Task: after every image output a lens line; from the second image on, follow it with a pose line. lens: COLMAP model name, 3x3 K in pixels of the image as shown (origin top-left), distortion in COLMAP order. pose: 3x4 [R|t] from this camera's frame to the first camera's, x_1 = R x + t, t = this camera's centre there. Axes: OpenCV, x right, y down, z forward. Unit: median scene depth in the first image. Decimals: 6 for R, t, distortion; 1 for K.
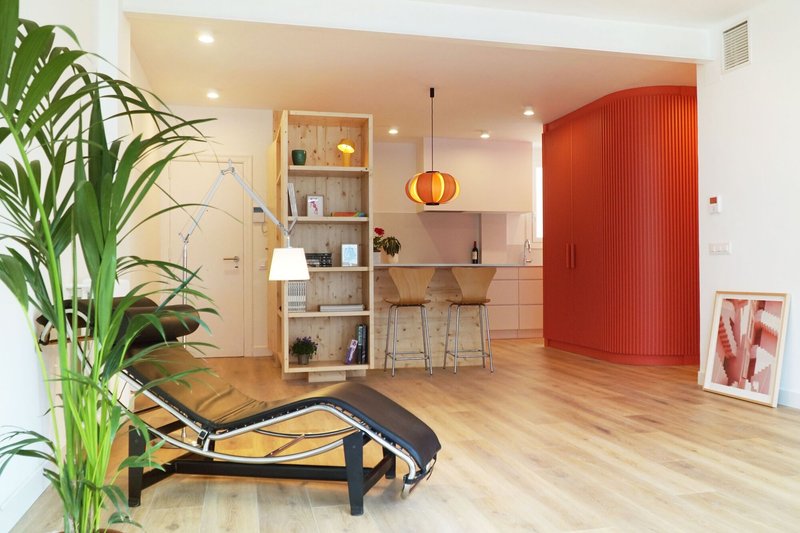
lens RADIAL K [[712.2, 0, 400.0], [0, 712.2, 266.5], [0, 0, 1]] dist [-0.009736, -0.011585]
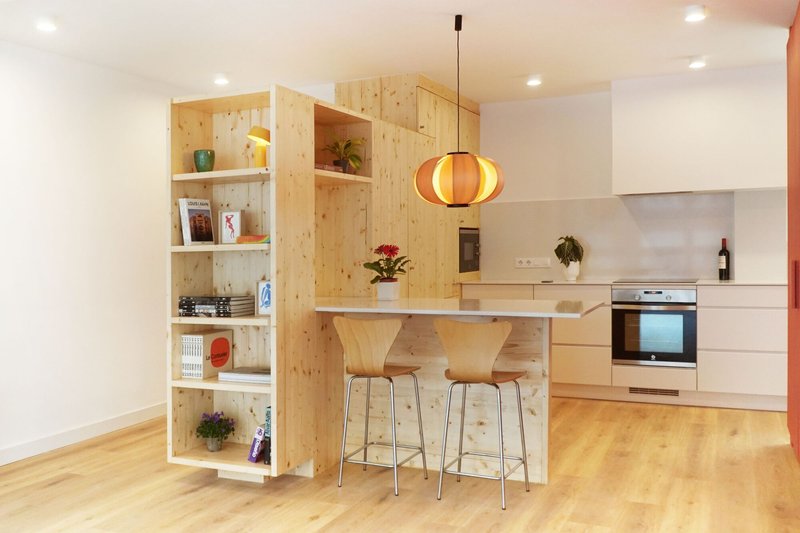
lens RADIAL K [[768.9, 0, 350.9], [0, 768.9, 246.9], [0, 0, 1]] dist [-0.006019, 0.001477]
pose [[0.771127, -0.014732, -0.636511, 0.440648], [0.025148, 0.999657, 0.007330, -0.065727], [0.636185, -0.021659, 0.771232, 0.479648]]
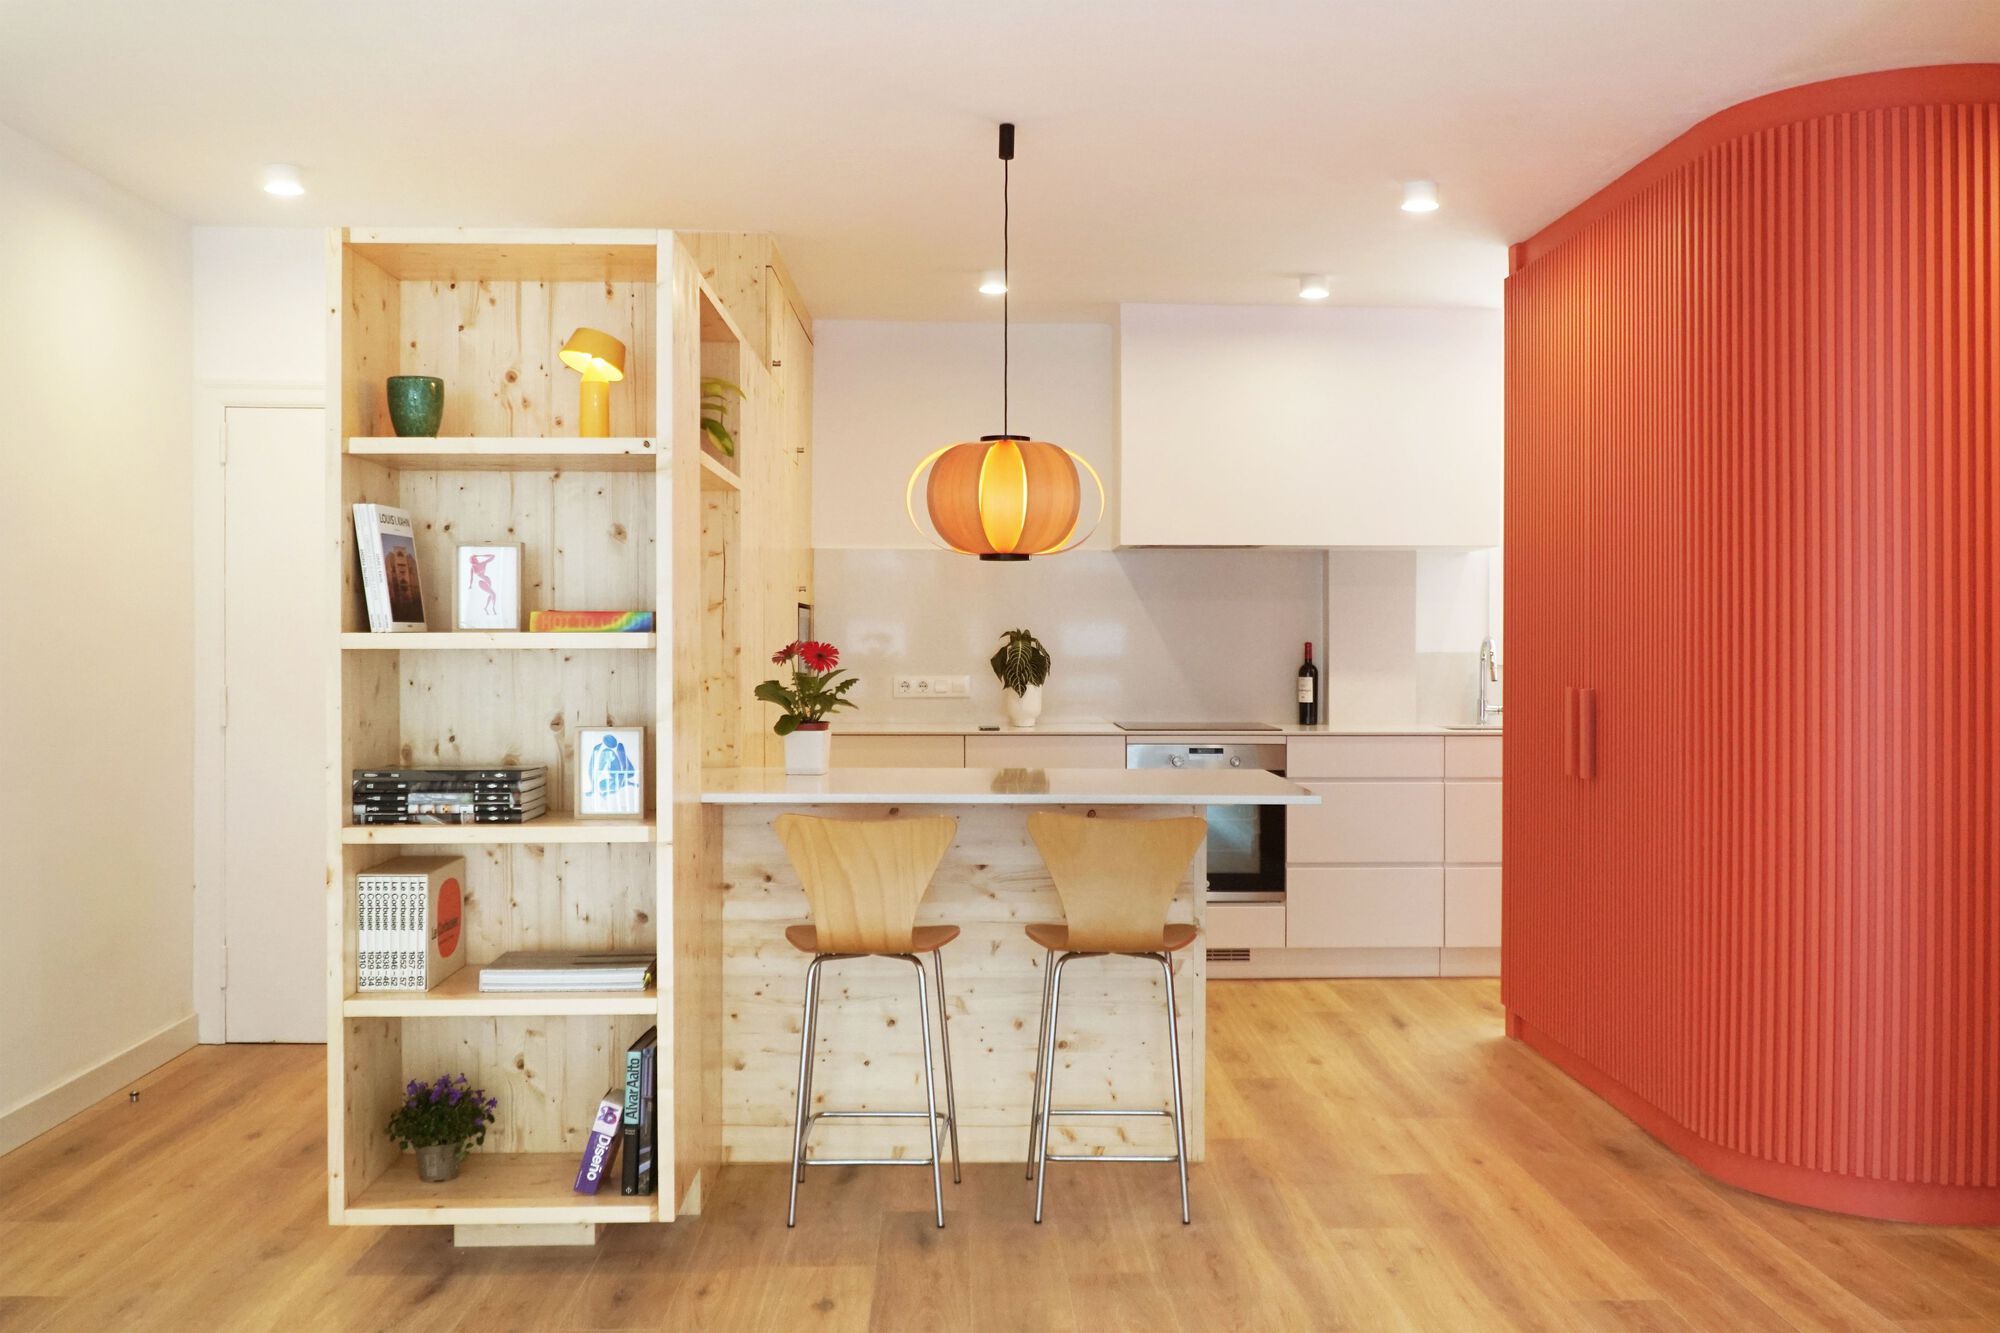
lens RADIAL K [[1780.5, 0, 1000.0], [0, 1780.5, 666.5], [0, 0, 1]] dist [-0.009736, -0.011585]
pose [[0.982589, 0.006654, -0.185675, 0.187651], [-0.002207, 0.999706, 0.024149, -0.069133], [0.185781, -0.023319, 0.982314, 0.373401]]
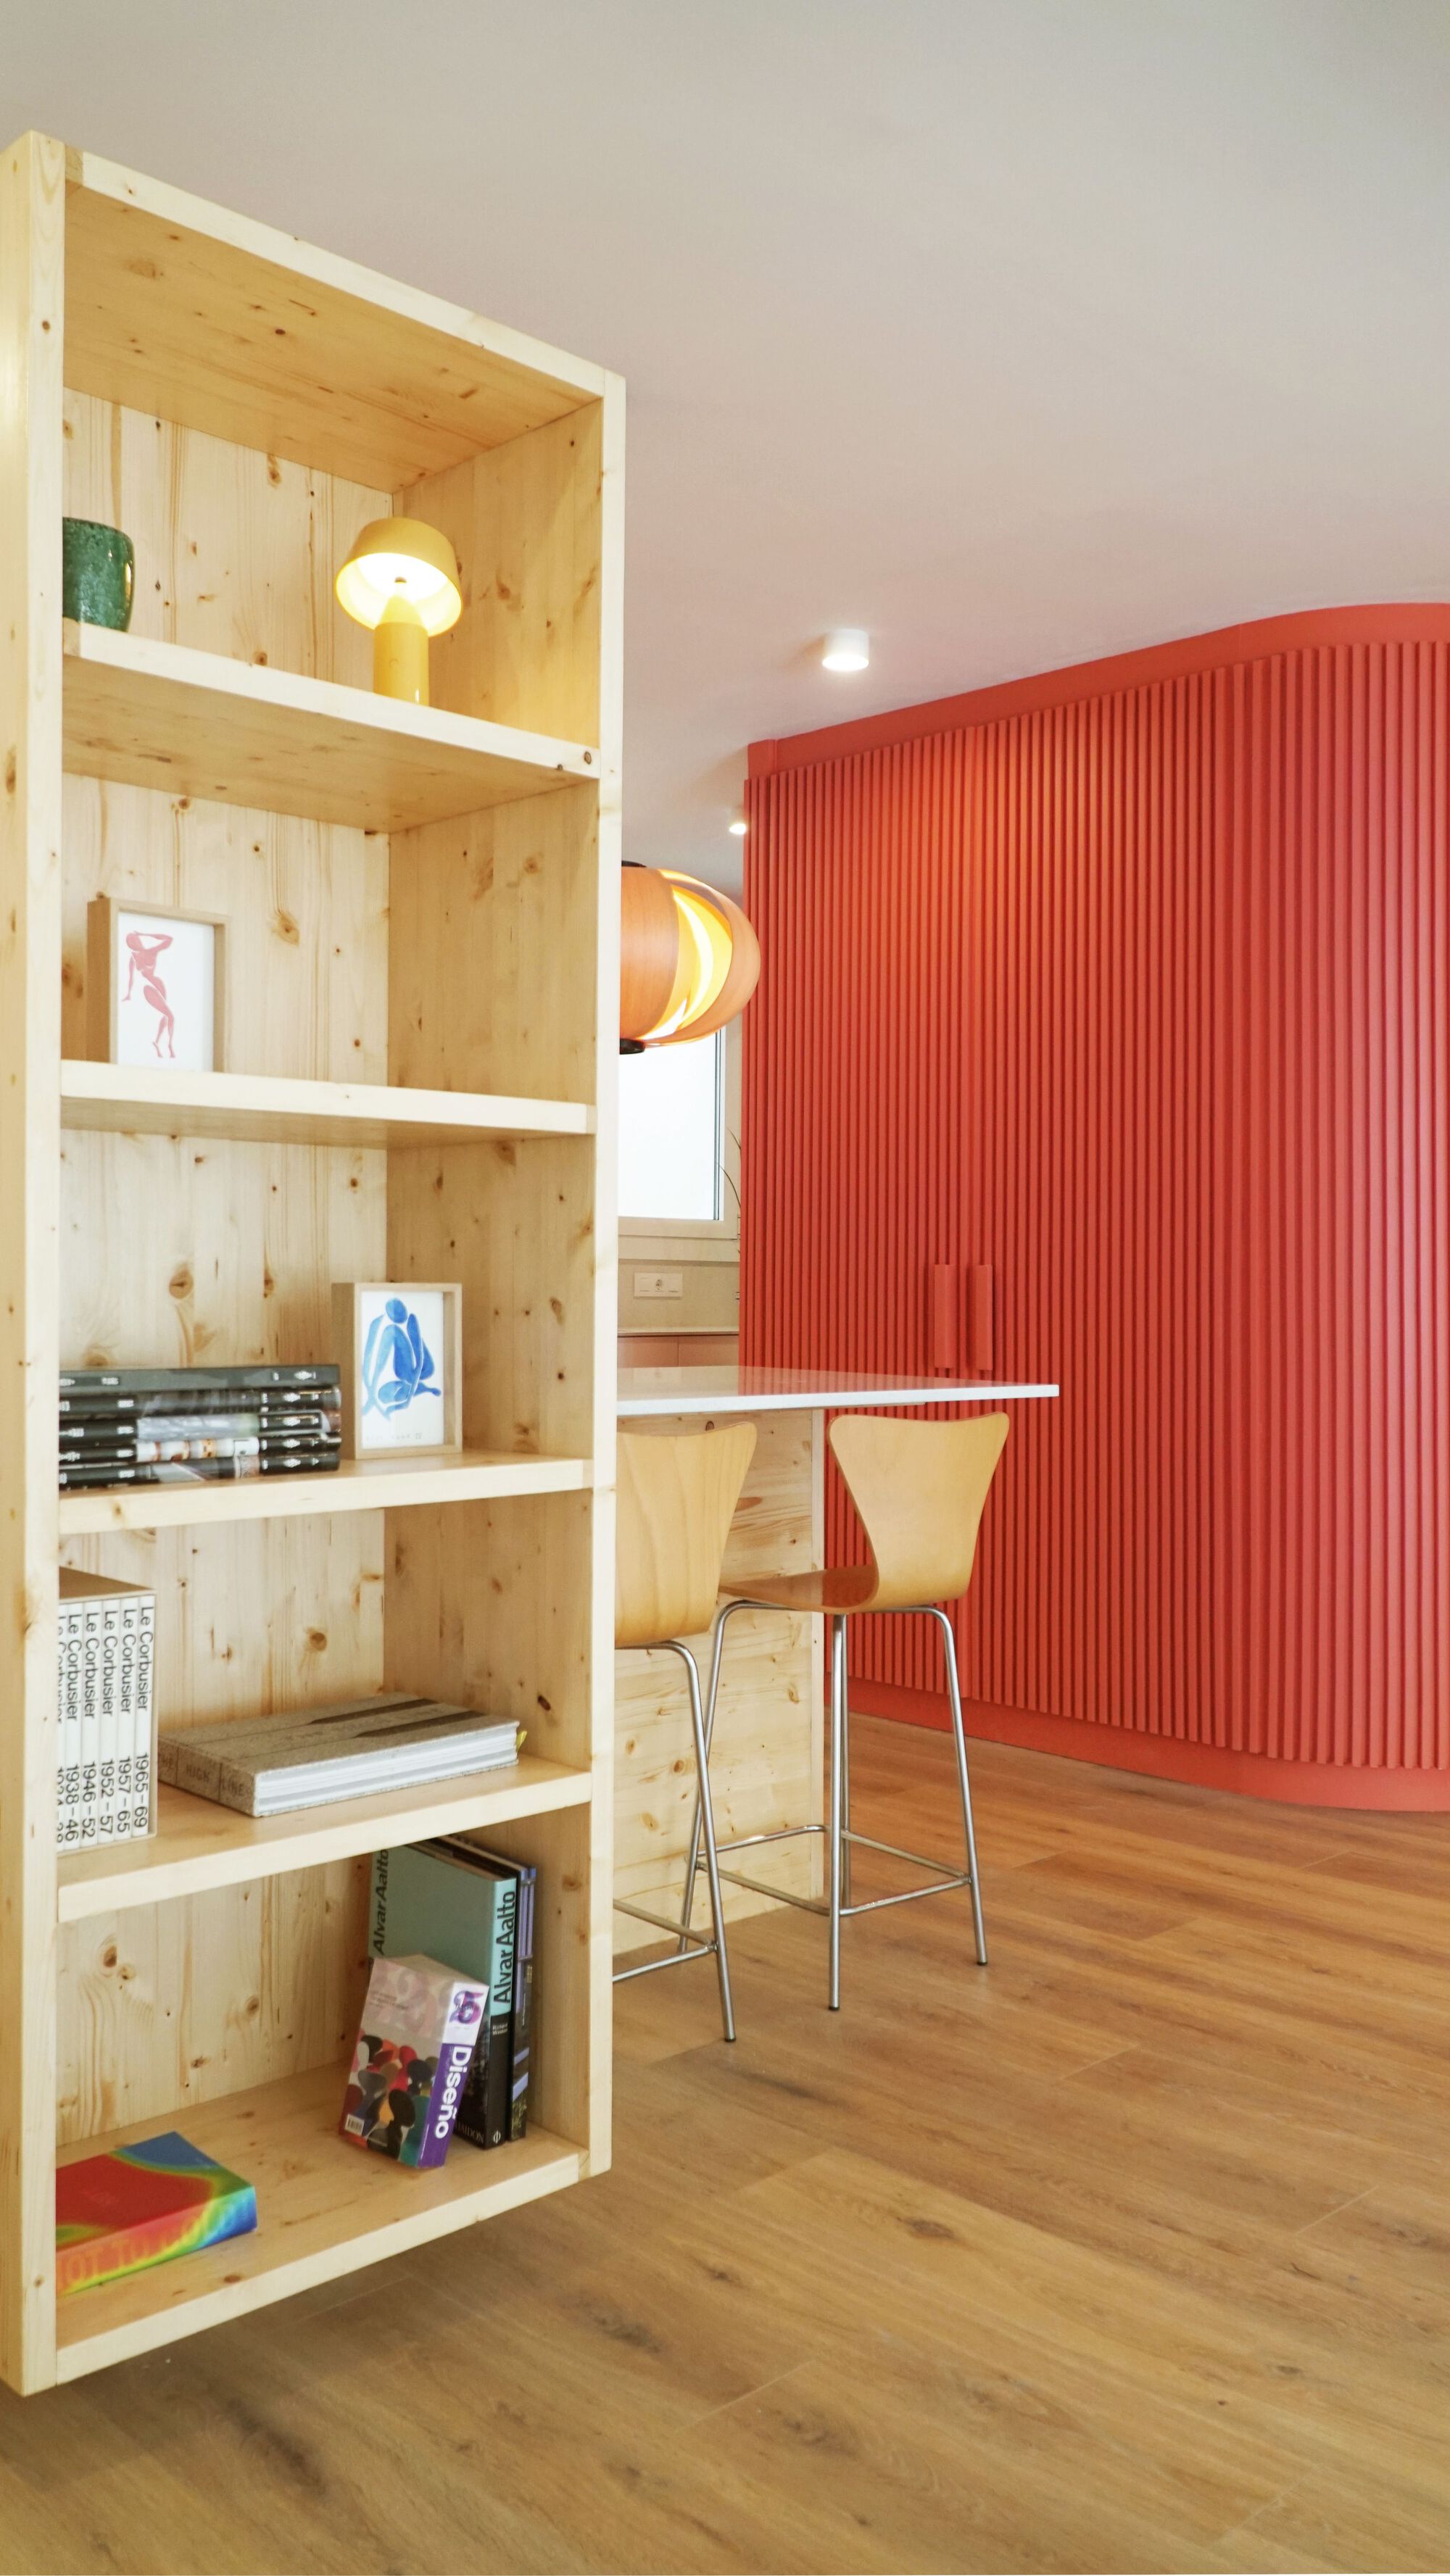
lens RADIAL K [[2007.1, 0, 725.0], [0, 2007.1, 1288.0], [0, 0, 1]] dist [-0.026912, 0.004755]
pose [[0.864998, 0.007765, 0.501715, -0.207804], [-0.019595, 0.999640, 0.018312, -0.038944], [-0.501392, -0.025671, 0.864839, 0.611970]]
